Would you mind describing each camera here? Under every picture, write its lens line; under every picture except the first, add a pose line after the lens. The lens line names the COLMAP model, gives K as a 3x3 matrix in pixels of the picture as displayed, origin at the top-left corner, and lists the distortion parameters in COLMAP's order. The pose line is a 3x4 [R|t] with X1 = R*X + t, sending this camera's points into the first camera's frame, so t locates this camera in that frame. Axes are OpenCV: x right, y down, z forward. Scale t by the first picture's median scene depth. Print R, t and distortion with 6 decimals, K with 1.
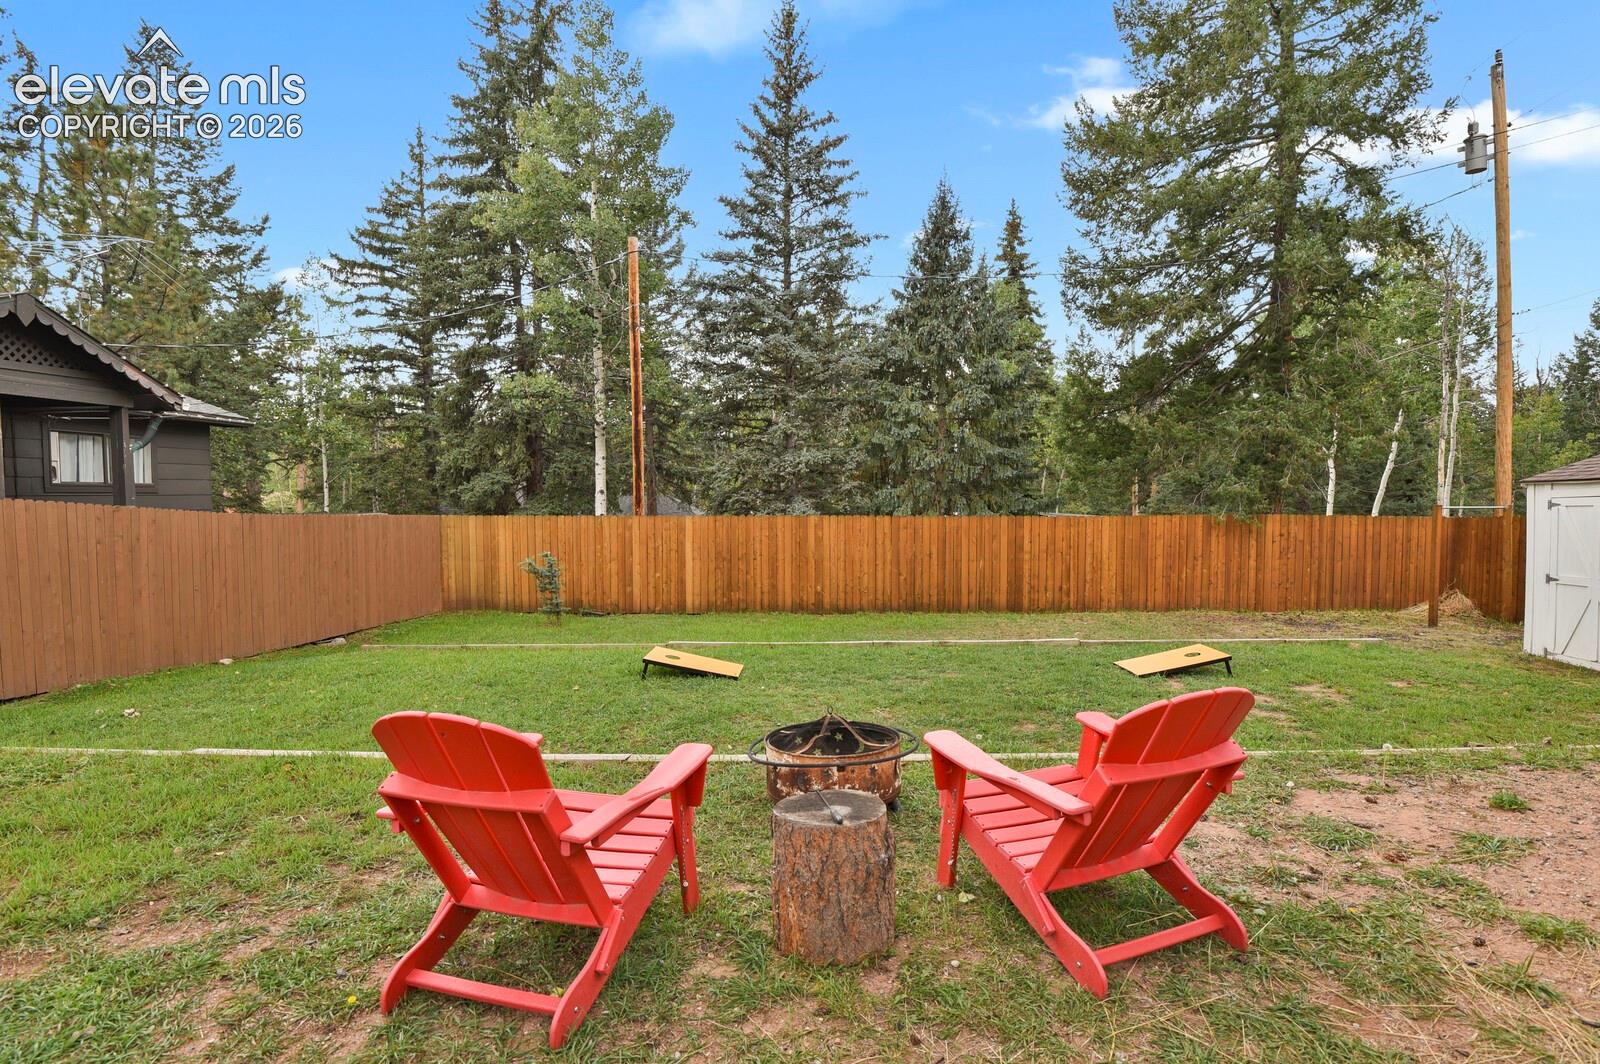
lens RADIAL K [[784.1, 0, 813.0], [0, 784.1, 531.9], [0, 0, 1]] dist [-0.024179, -0.004690]
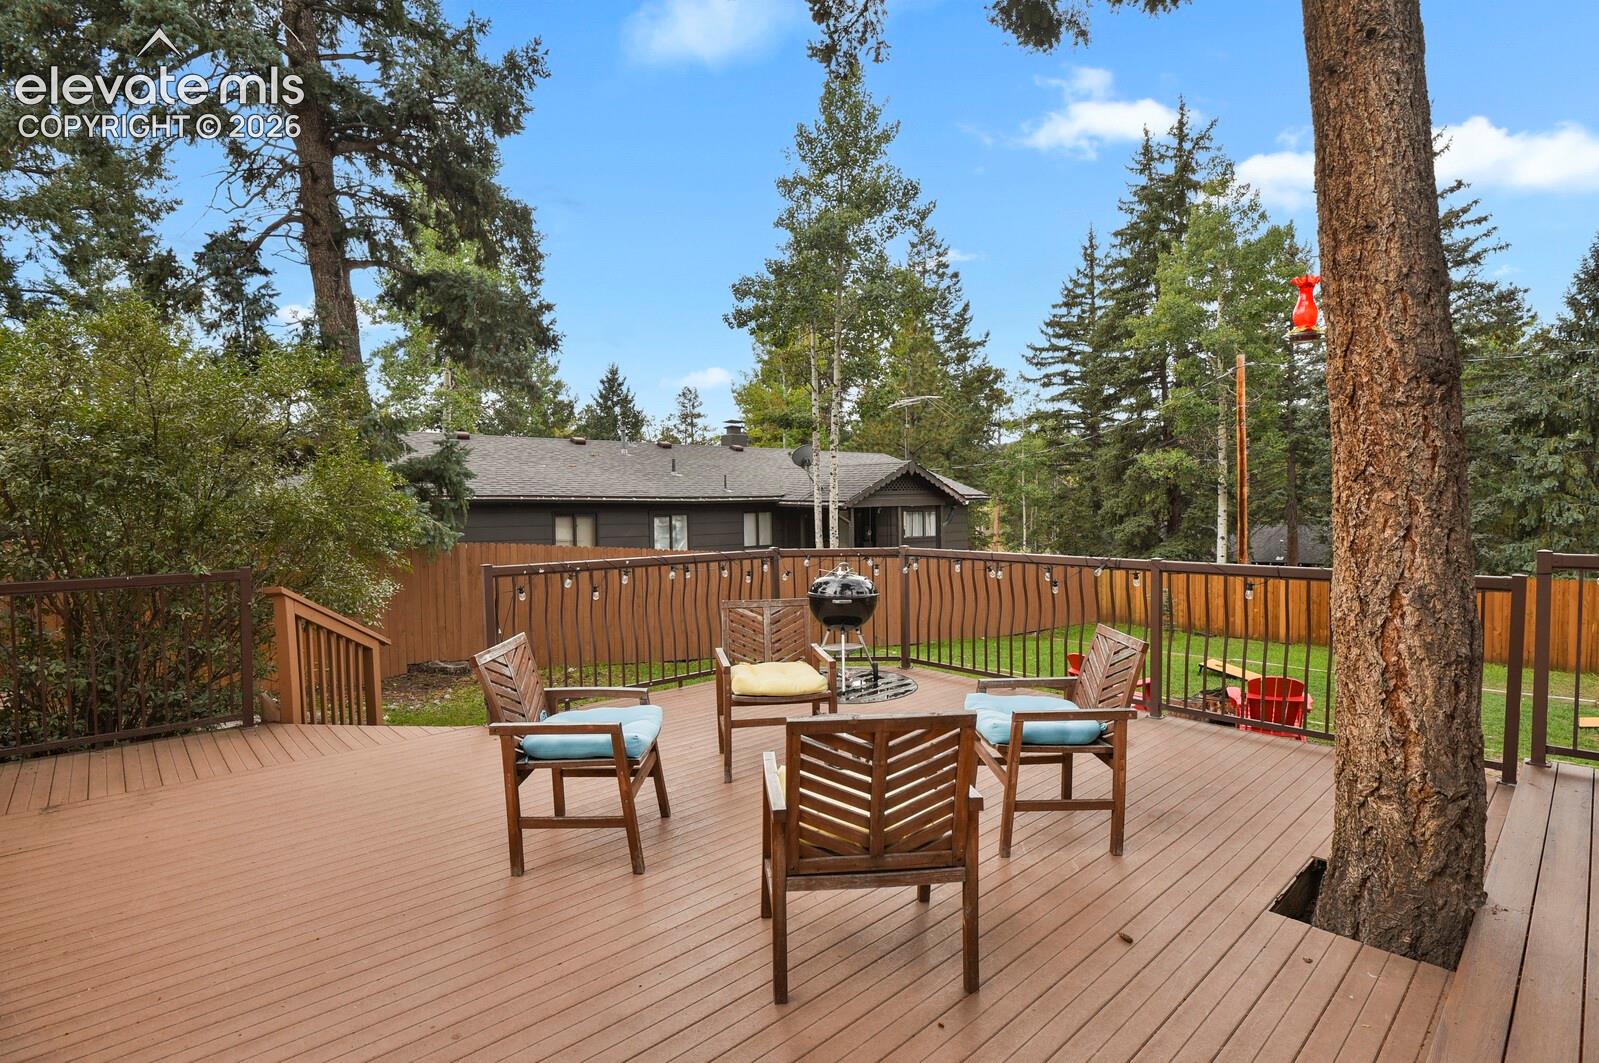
lens RADIAL K [[783.6, 0, 812.5], [0, 783.6, 531.4], [0, 0, 1]] dist [-0.024179, -0.004690]
pose [[0.691602, 0.020479, -0.721988, 0.146089], [-0.026467, 0.999645, 0.003001, -0.039792], [0.721793, 0.017034, 0.691899, -0.280634]]
